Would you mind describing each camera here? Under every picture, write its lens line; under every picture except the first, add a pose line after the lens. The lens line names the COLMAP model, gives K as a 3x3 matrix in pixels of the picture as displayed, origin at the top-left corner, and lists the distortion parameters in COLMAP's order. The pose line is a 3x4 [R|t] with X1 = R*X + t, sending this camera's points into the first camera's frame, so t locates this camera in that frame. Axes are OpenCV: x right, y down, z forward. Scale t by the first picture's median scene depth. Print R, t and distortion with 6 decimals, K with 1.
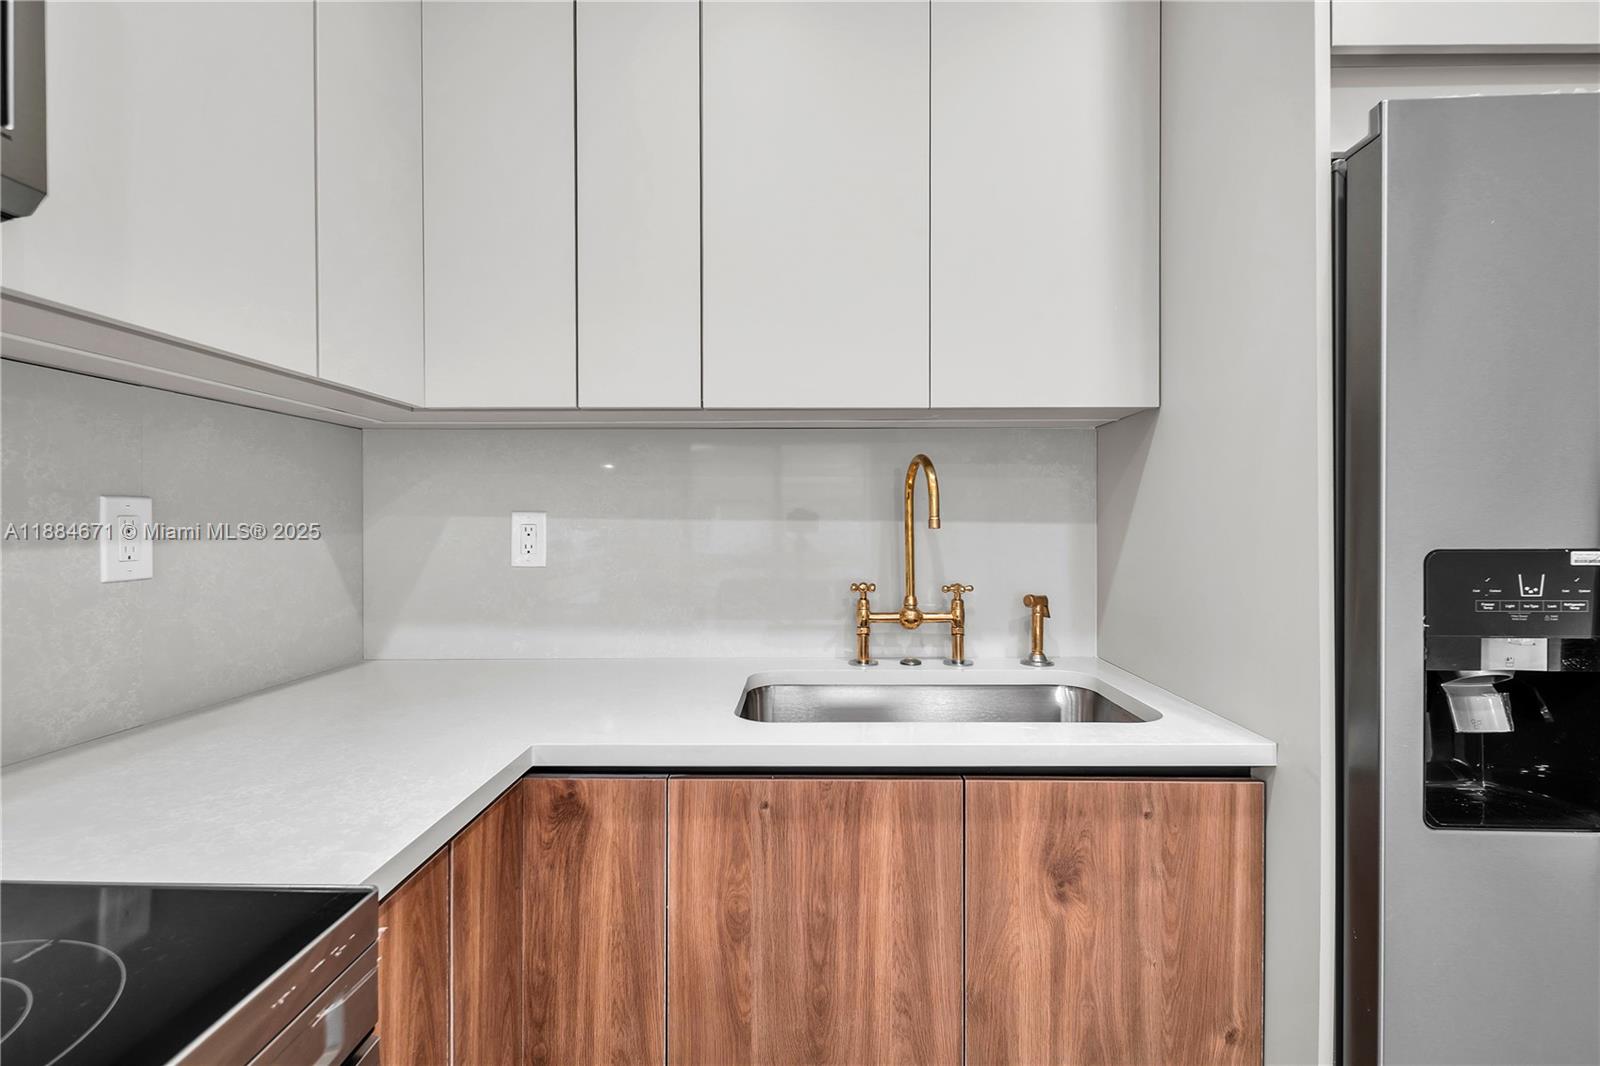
lens RADIAL K [[717.2, 0, 795.7], [0, 717.2, 522.9], [0, 0, 1]] dist [0.001855, 0.000154]
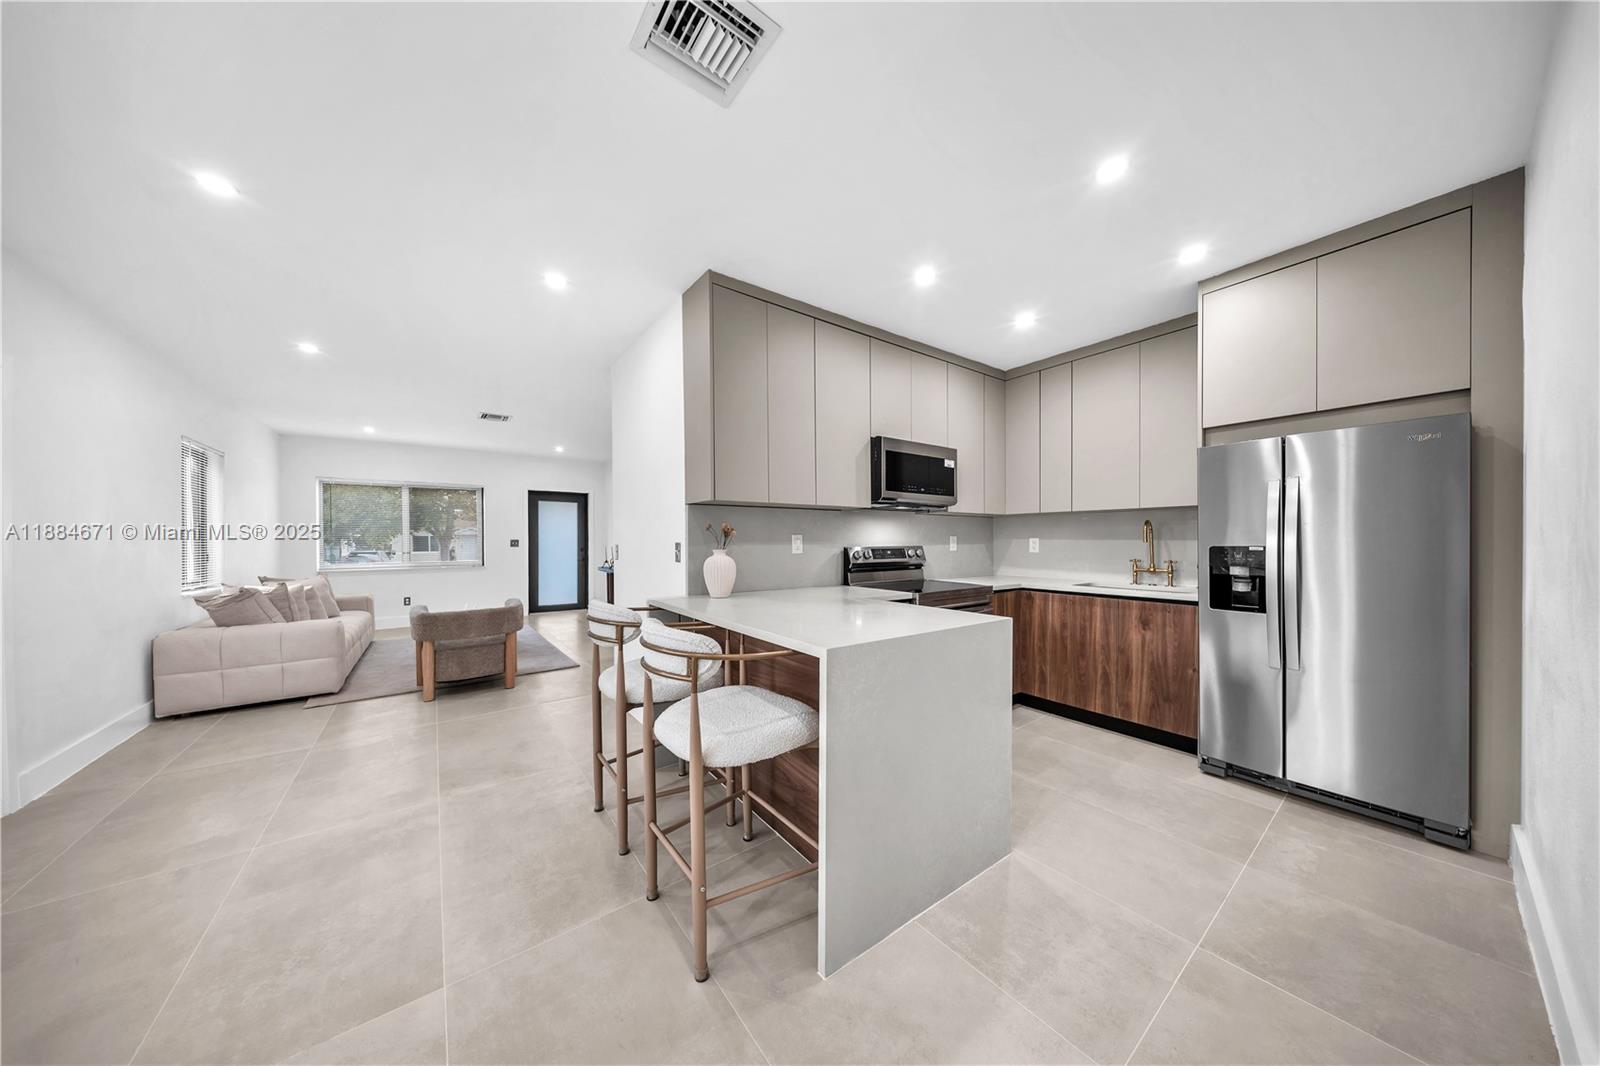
lens RADIAL K [[489.1, 0, 796.4], [0, 489.1, 540.4], [0, 0, 1]] dist [0.000132, -0.000032]
pose [[0.600436, -0.001461, -0.799672, 1.444744], [0.000899, 0.999999, -0.001152, 0.001903], [0.799673, -0.000027, 0.600436, -2.367886]]
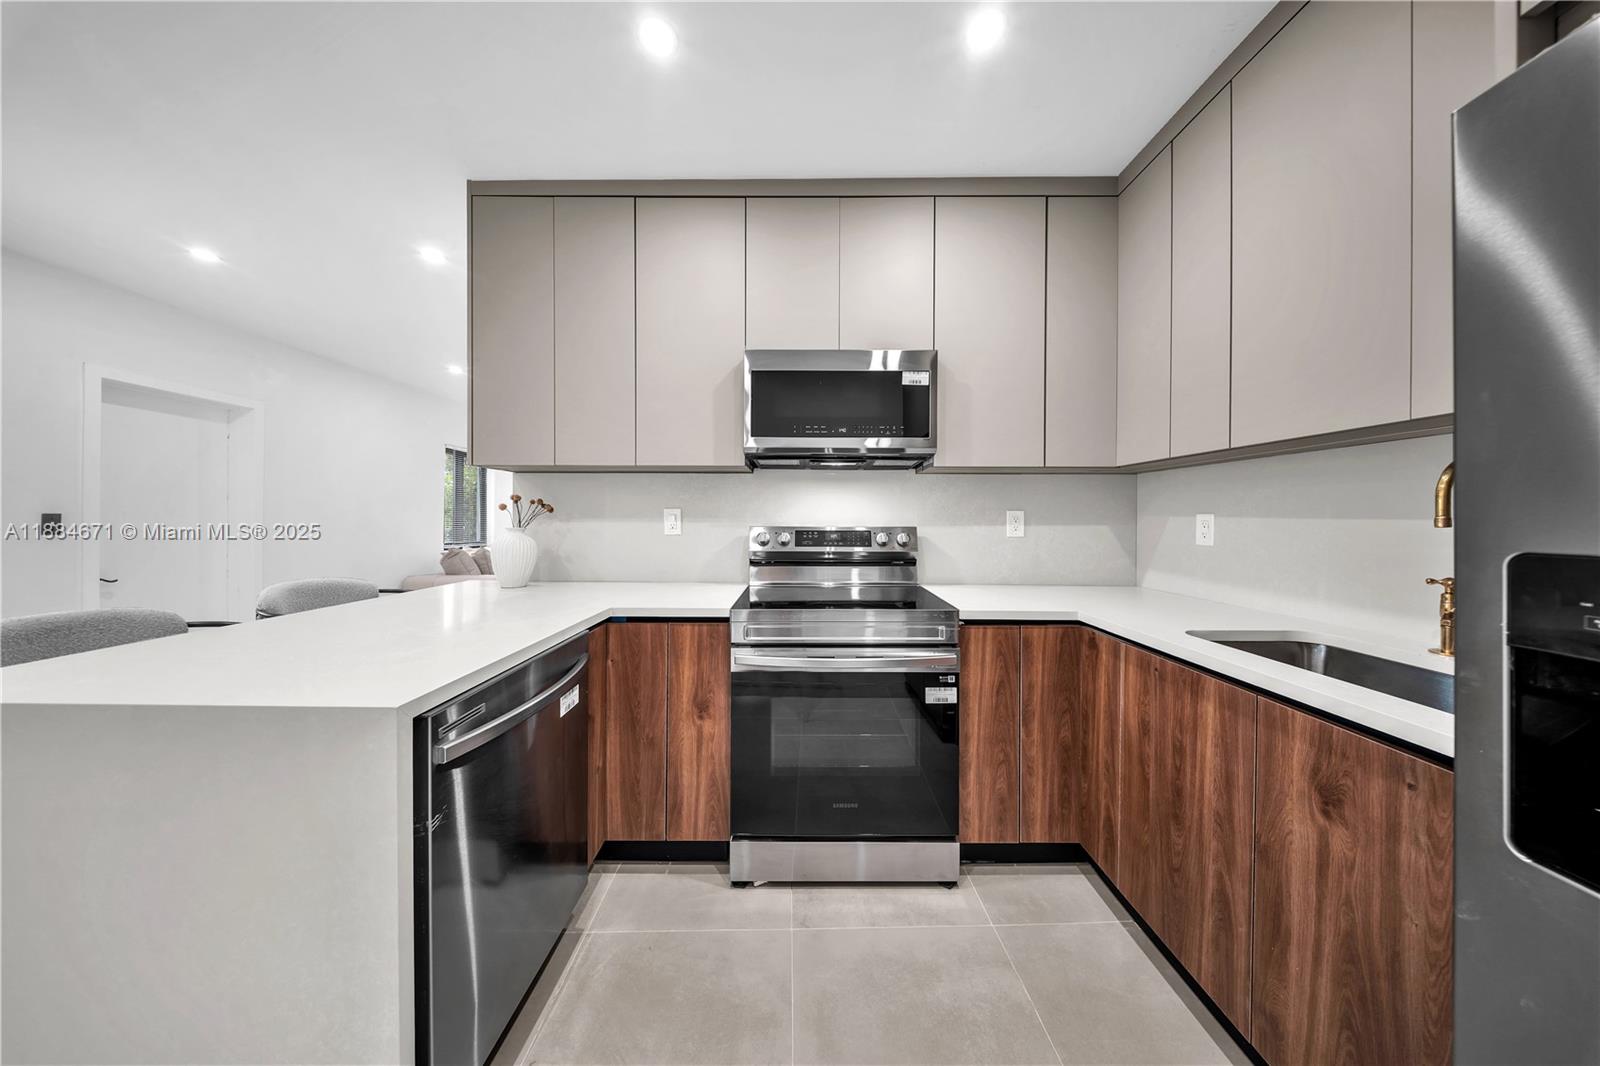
lens RADIAL K [[489.3, 0, 806.2], [0, 489.3, 516.0], [0, 0, 1]] dist [-0.000706, -0.000044]
pose [[0.019746, -0.001047, -0.999804, 1.226879], [-0.005862, 0.999982, -0.001163, -0.004060], [0.999788, 0.005884, 0.019740, 0.049395]]
